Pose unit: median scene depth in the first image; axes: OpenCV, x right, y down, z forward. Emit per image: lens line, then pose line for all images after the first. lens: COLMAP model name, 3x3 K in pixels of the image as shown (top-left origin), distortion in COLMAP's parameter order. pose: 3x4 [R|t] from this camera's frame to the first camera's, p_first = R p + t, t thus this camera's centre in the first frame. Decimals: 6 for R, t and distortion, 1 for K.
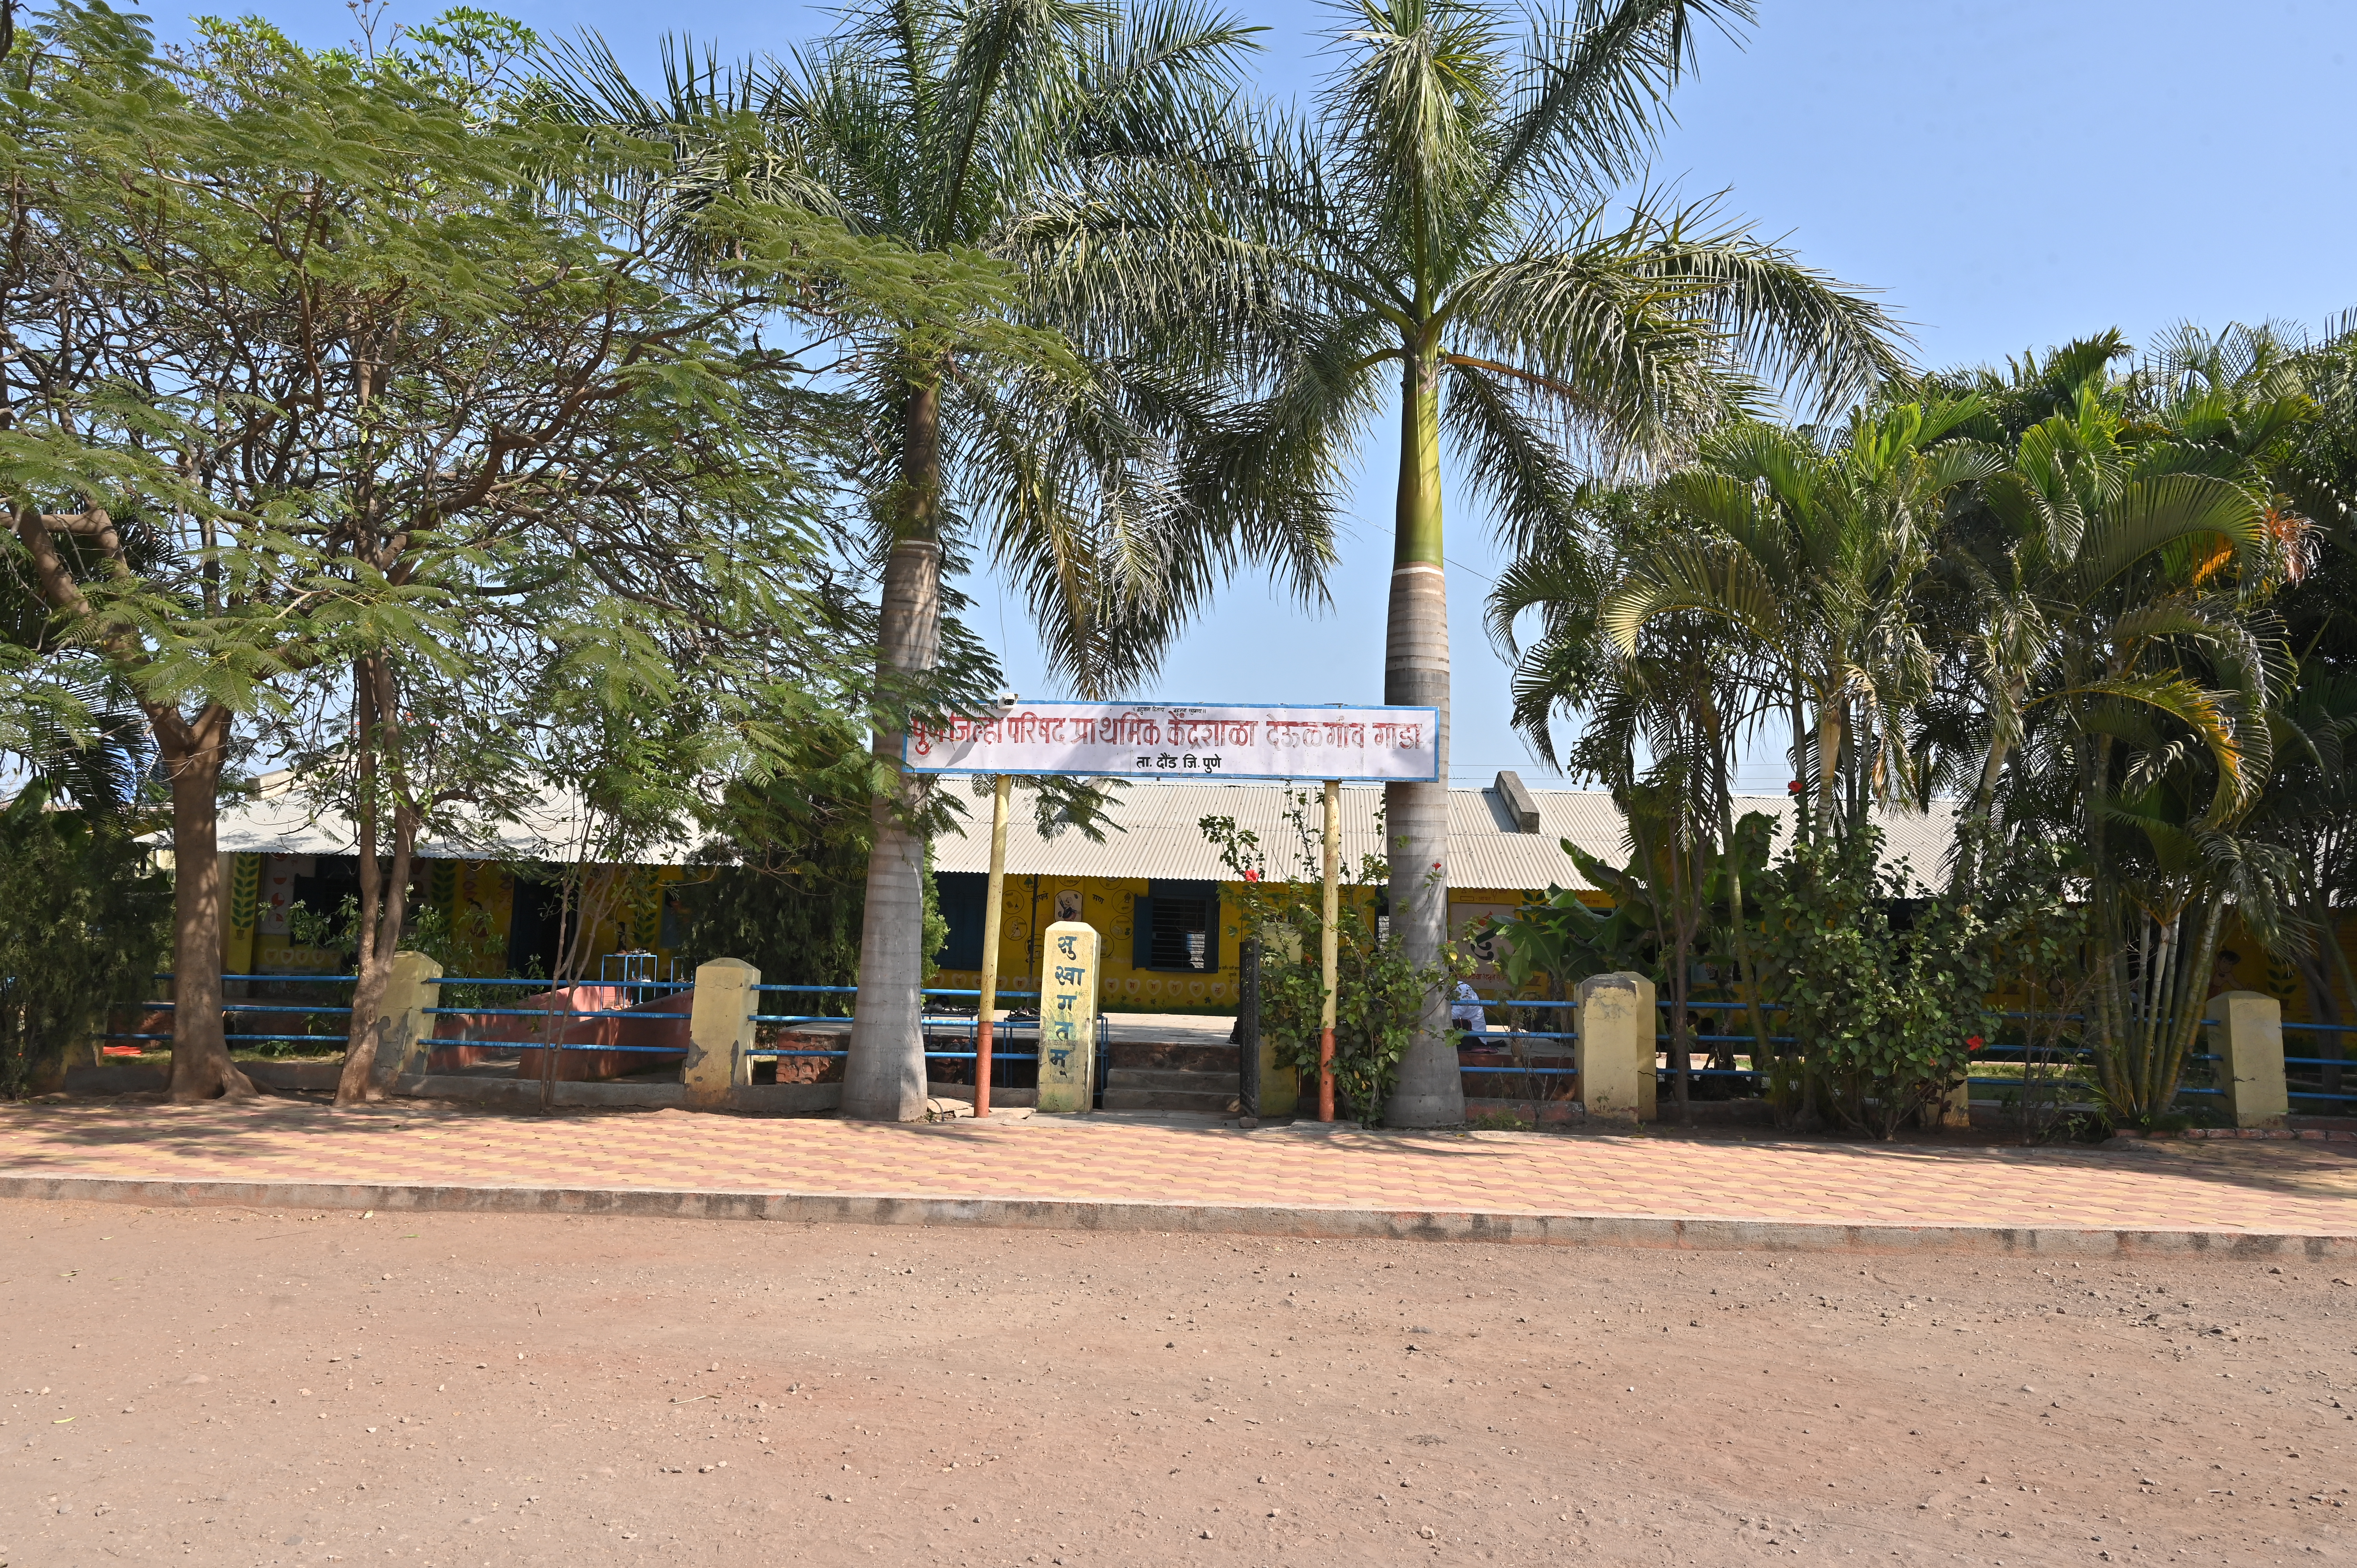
lens RADIAL K [[1571.8, 0, 1181.9], [0, 1571.8, 783.6], [0, 0, 1]] dist [0.003020, -0.004642]
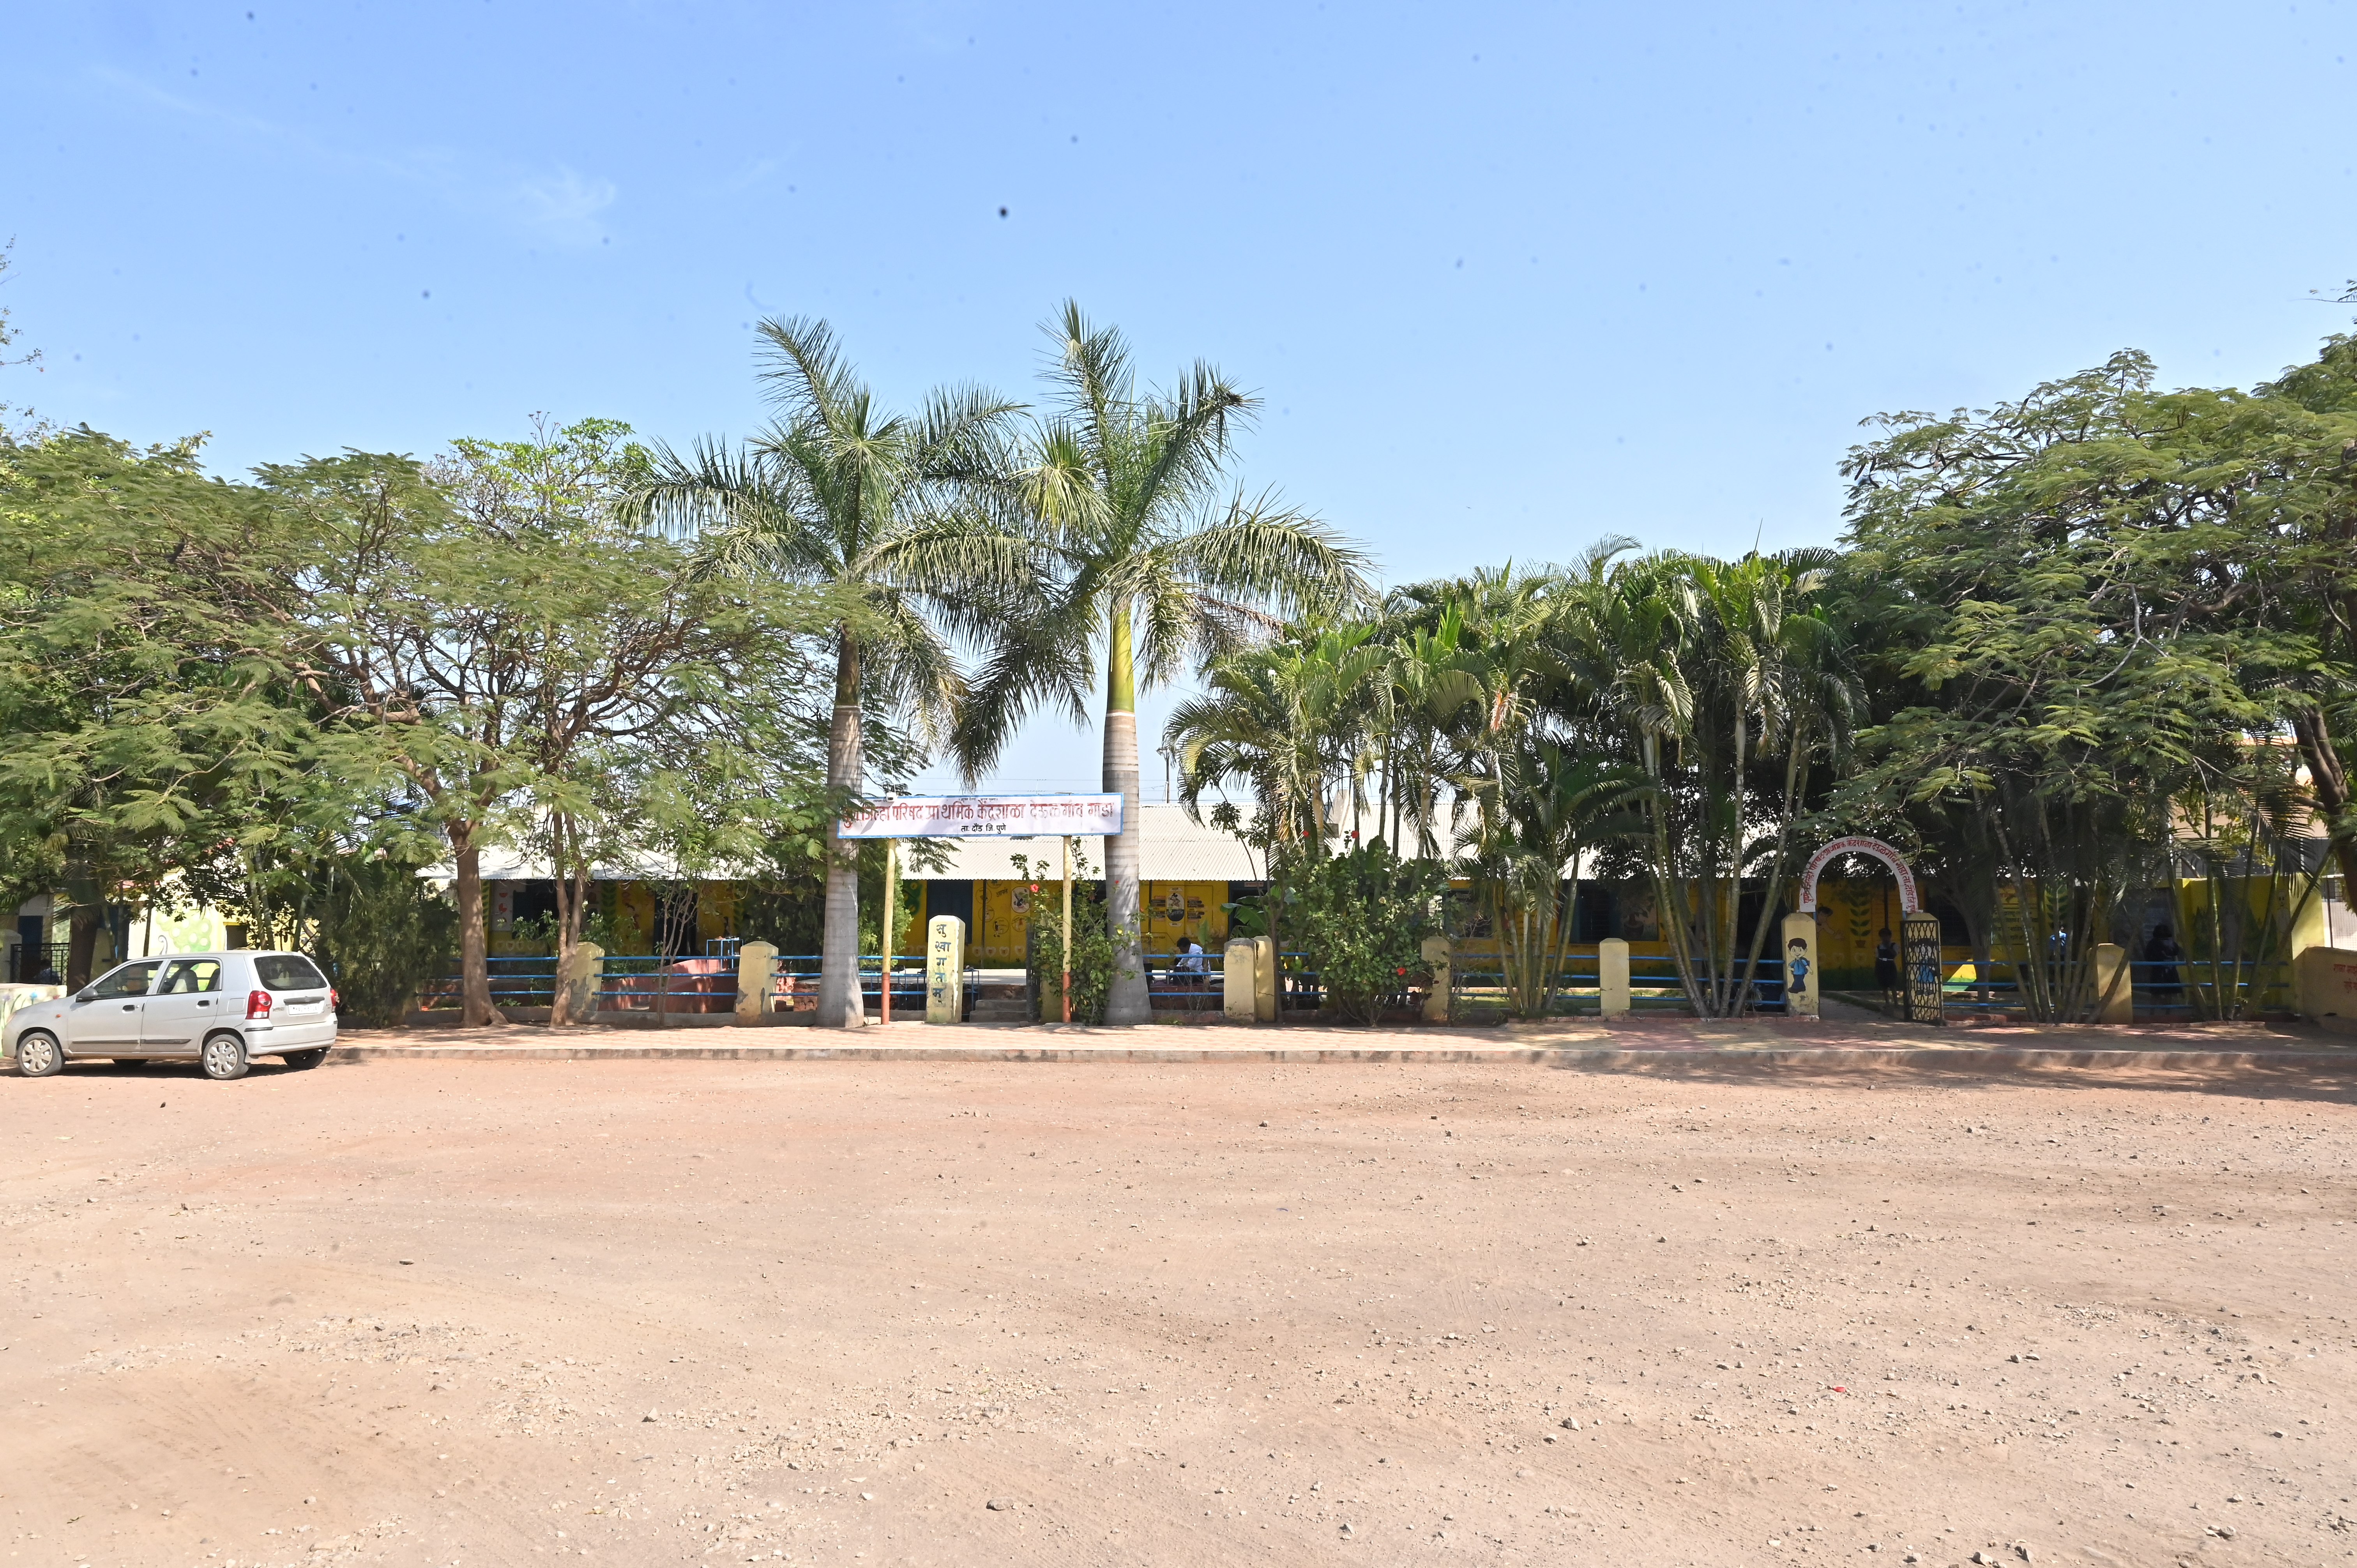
lens RADIAL K [[1571.8, 0, 1176.4], [0, 1571.8, 782.2], [0, 0, 1]] dist [0.003020, -0.004642]
pose [[0.994277, -0.035819, -0.100651, 0.377111], [0.037949, 0.999093, 0.019329, -0.087393], [0.099867, -0.023038, 0.994734, -0.733583]]
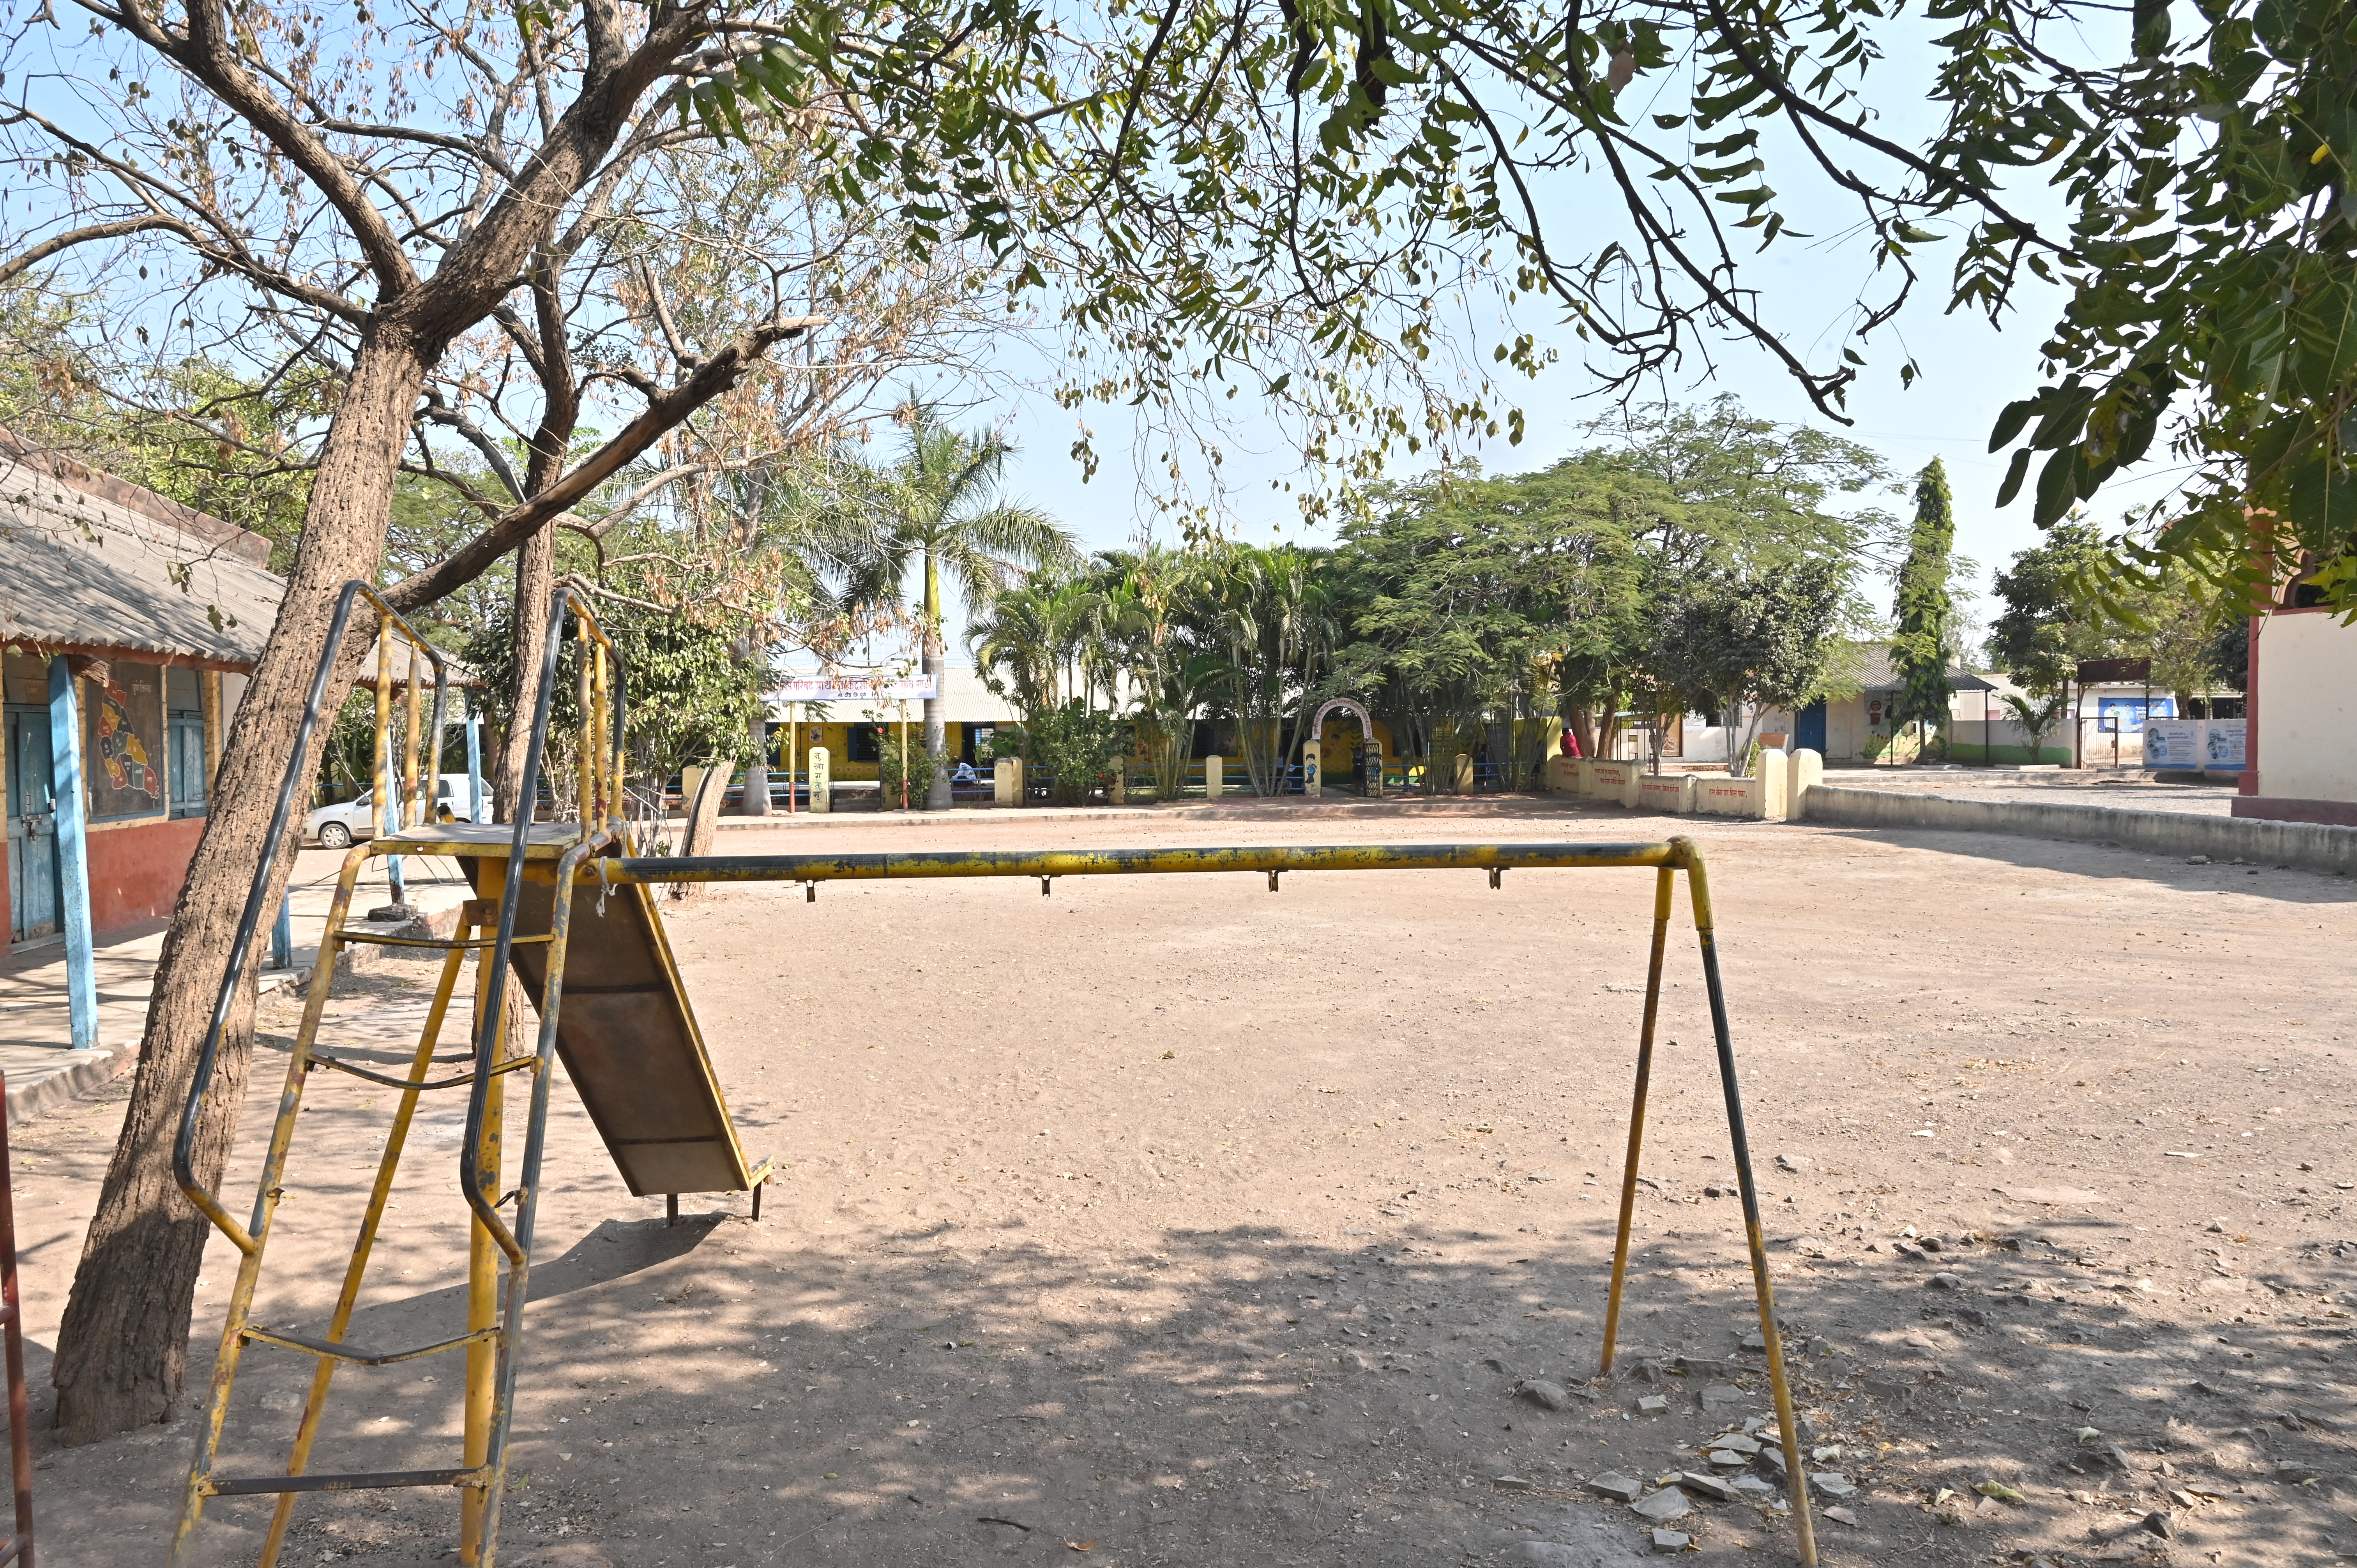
lens RADIAL K [[1571.8, 0, 1180.1], [0, 1571.8, 808.3], [0, 0, 1]] dist [0.003020, -0.004642]
pose [[0.987495, -0.046195, 0.150729, 0.145682], [0.022072, 0.987200, 0.157950, -0.244763], [-0.156096, -0.152648, 0.975875, -1.946642]]
